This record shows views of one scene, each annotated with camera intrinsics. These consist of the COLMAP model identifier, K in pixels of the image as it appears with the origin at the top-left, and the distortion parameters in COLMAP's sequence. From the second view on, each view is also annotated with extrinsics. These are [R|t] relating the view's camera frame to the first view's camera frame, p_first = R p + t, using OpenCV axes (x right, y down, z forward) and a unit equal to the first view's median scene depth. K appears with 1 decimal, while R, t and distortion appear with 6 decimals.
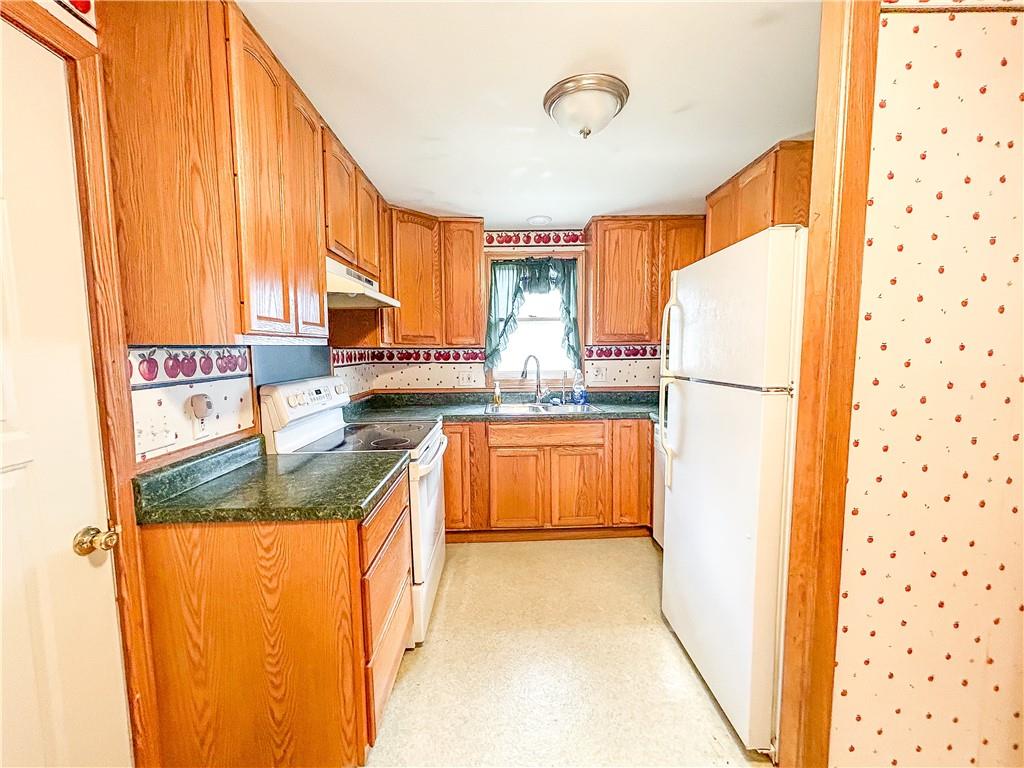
lens RADIAL K [[410.6, 0, 511.1], [0, 410.6, 381.0], [0, 0, 1]] dist [0.001712, -0.000596]
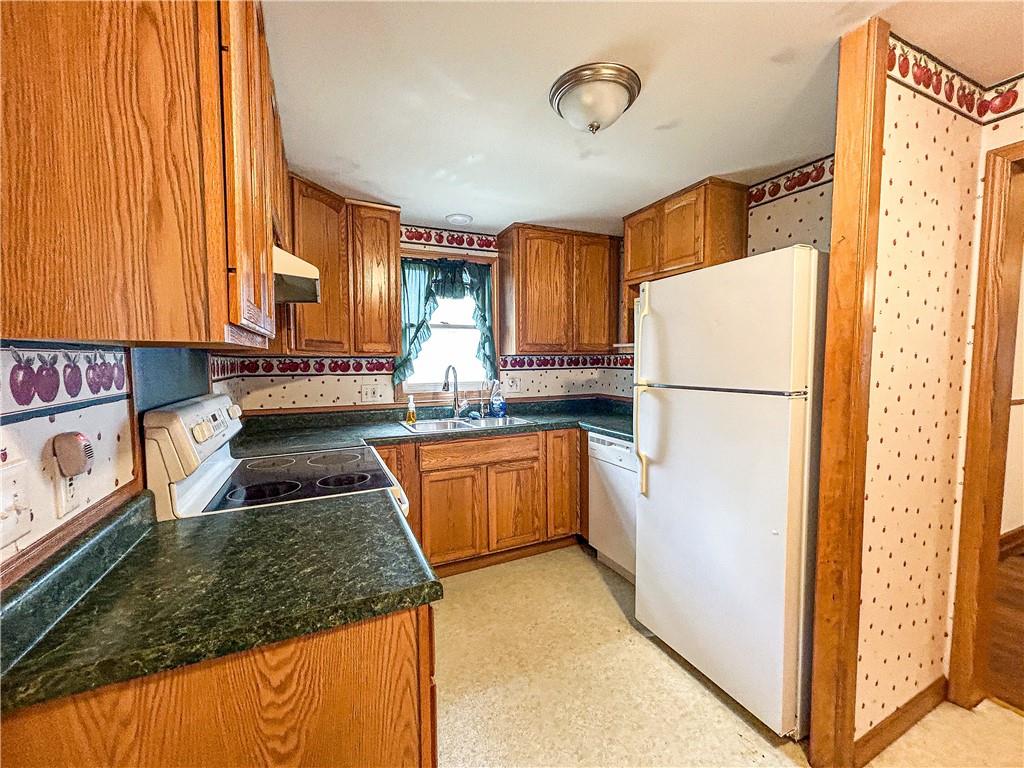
lens RADIAL K [[410.6, 0, 507.8], [0, 410.6, 381.5], [0, 0, 1]] dist [0.001712, -0.000596]
pose [[0.918876, -0.017023, 0.394180, -0.234427], [0.028019, 0.999362, -0.022156, -0.004212], [-0.393551, 0.031403, 0.918766, 0.141880]]
